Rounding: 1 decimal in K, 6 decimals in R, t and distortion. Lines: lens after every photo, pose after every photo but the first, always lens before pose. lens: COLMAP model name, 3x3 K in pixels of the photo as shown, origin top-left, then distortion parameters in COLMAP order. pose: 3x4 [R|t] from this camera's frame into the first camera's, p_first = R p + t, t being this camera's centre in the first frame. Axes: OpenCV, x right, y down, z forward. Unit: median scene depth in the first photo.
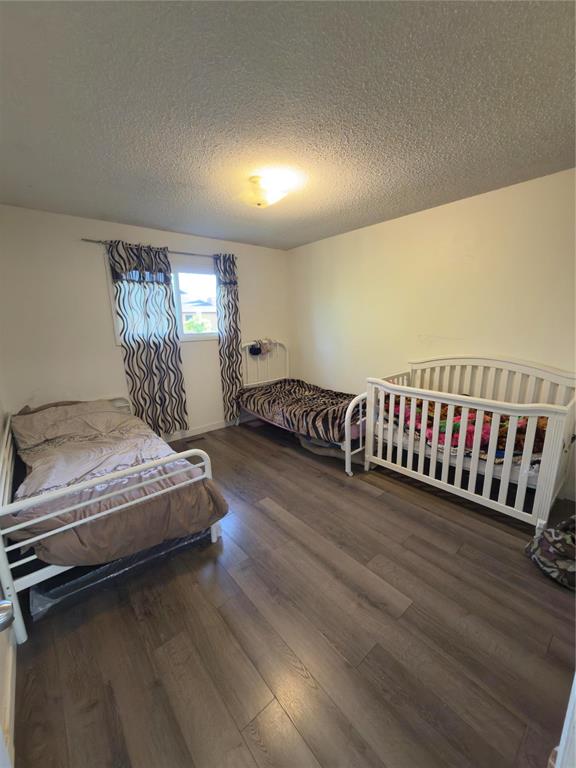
lens RADIAL K [[308.0, 0, 292.0], [0, 308.0, 385.9], [0, 0, 1]] dist [0.003272, -0.000542]
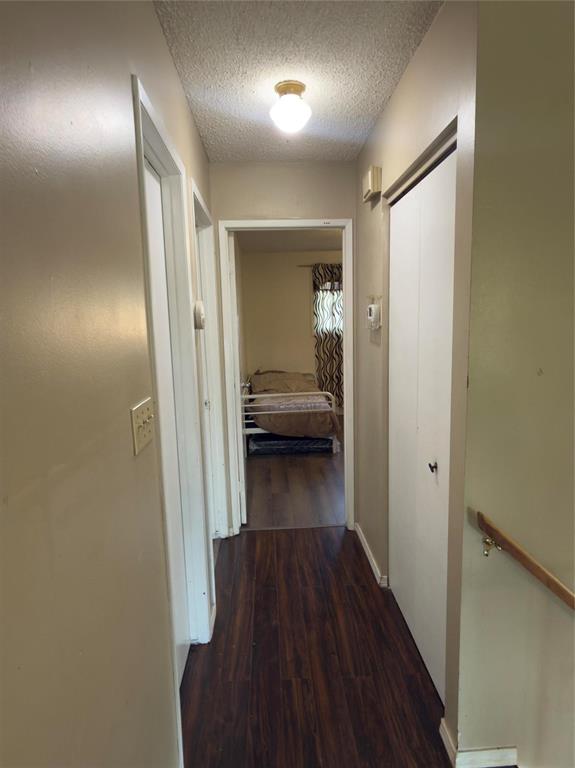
lens RADIAL K [[451.5, 0, 287.5], [0, 451.5, 384.1], [0, 0, 1]] dist [-0.003073, -0.000235]
pose [[0.787140, 0.079486, -0.611631, 0.645314], [-0.110804, 0.993751, -0.013455, 0.131349], [0.606740, 0.078362, 0.791029, -0.702997]]
